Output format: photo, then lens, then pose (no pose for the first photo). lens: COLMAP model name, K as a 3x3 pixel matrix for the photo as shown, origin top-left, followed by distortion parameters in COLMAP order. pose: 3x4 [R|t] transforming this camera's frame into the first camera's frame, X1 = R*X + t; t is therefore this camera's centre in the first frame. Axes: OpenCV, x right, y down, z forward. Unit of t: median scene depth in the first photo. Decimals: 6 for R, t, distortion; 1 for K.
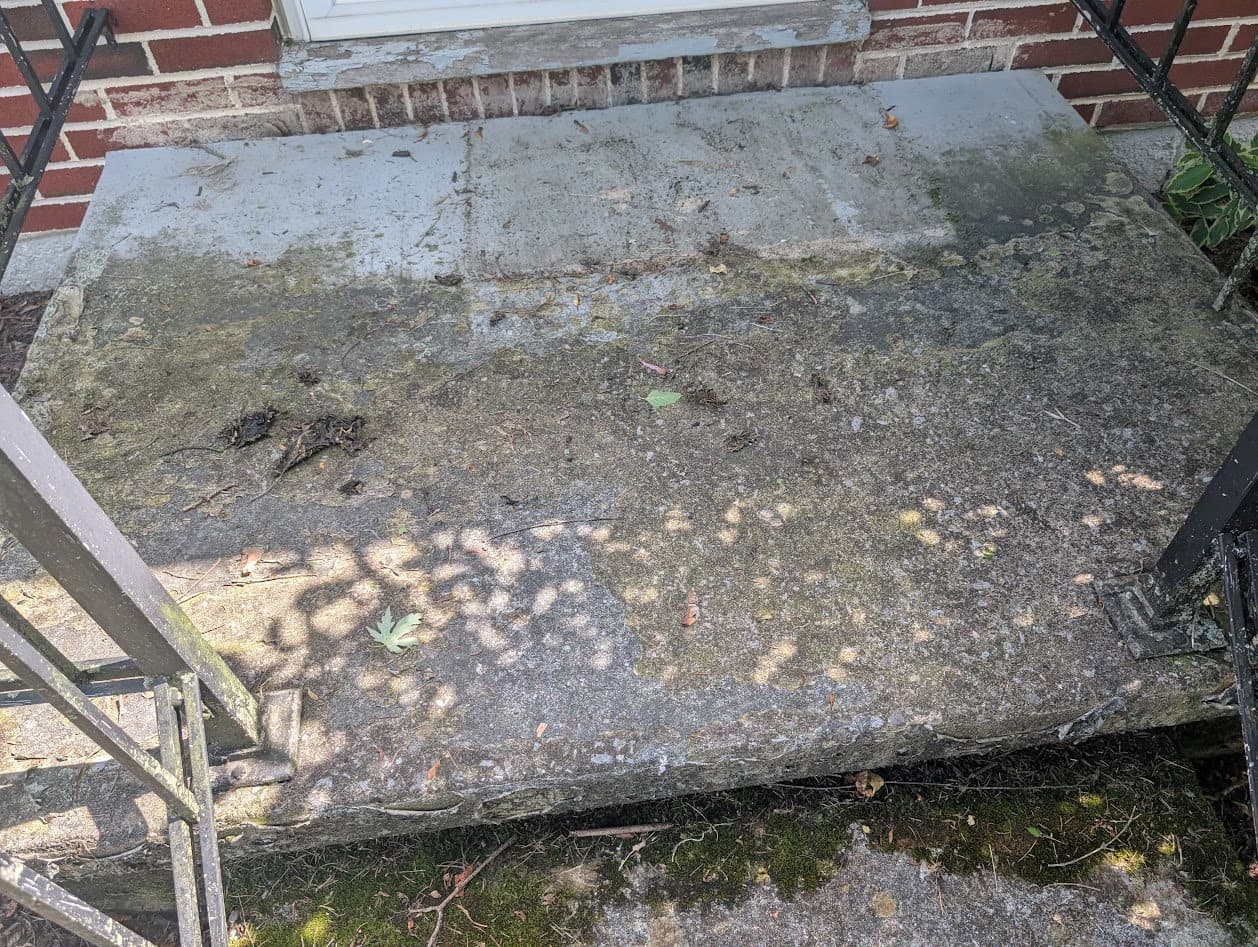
lens RADIAL K [[910.6, 0, 629.0], [0, 910.6, 473.5], [0, 0, 1]] dist [0.026148, -0.013742]
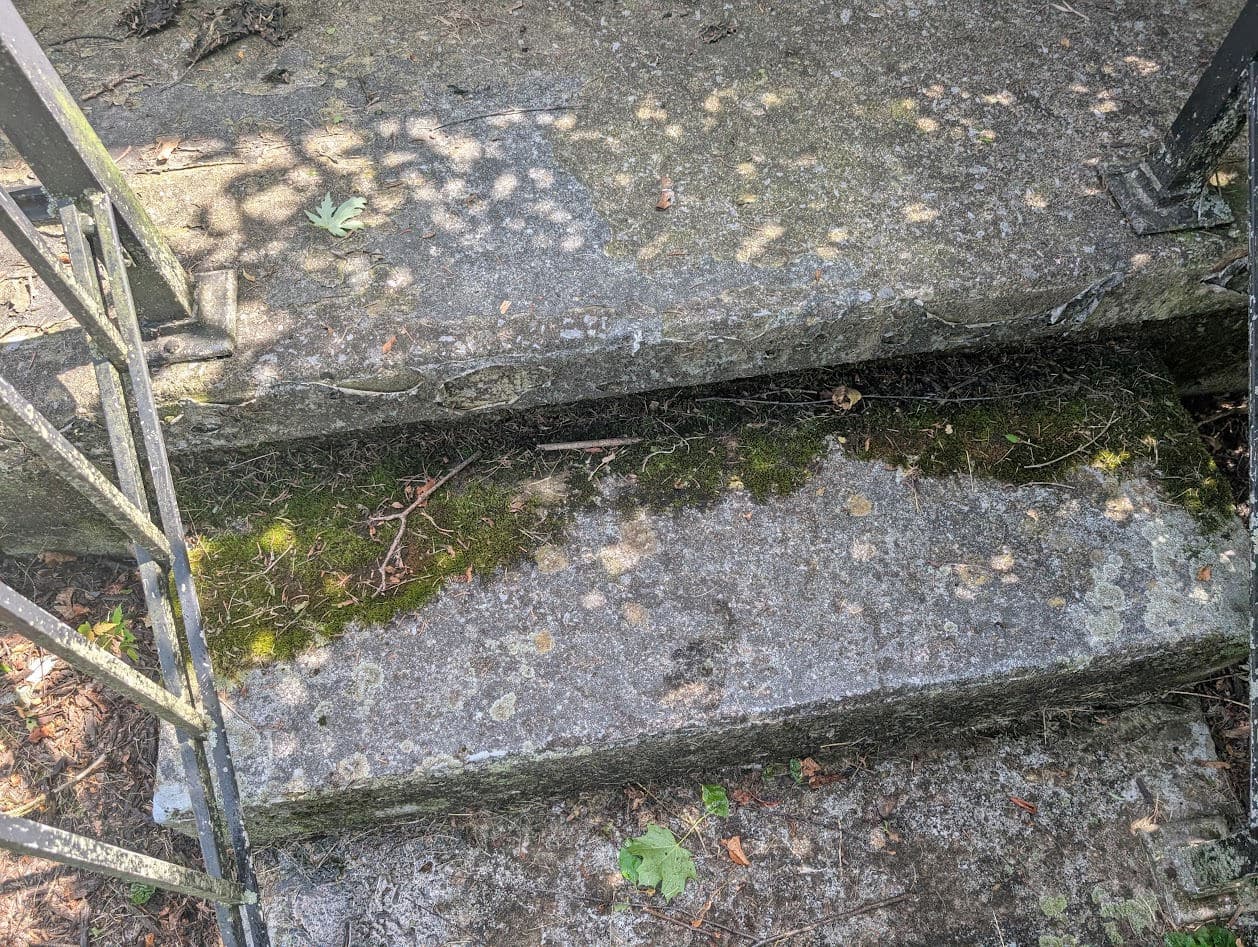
lens RADIAL K [[905.3, 0, 615.7], [0, 905.3, 473.4], [0, 0, 1]] dist [0.023557, -0.008761]
pose [[0.998792, -0.012636, 0.047494, -0.027750], [0.004254, 0.984983, 0.172600, 0.266004], [-0.048962, -0.172189, 0.983846, 0.061972]]
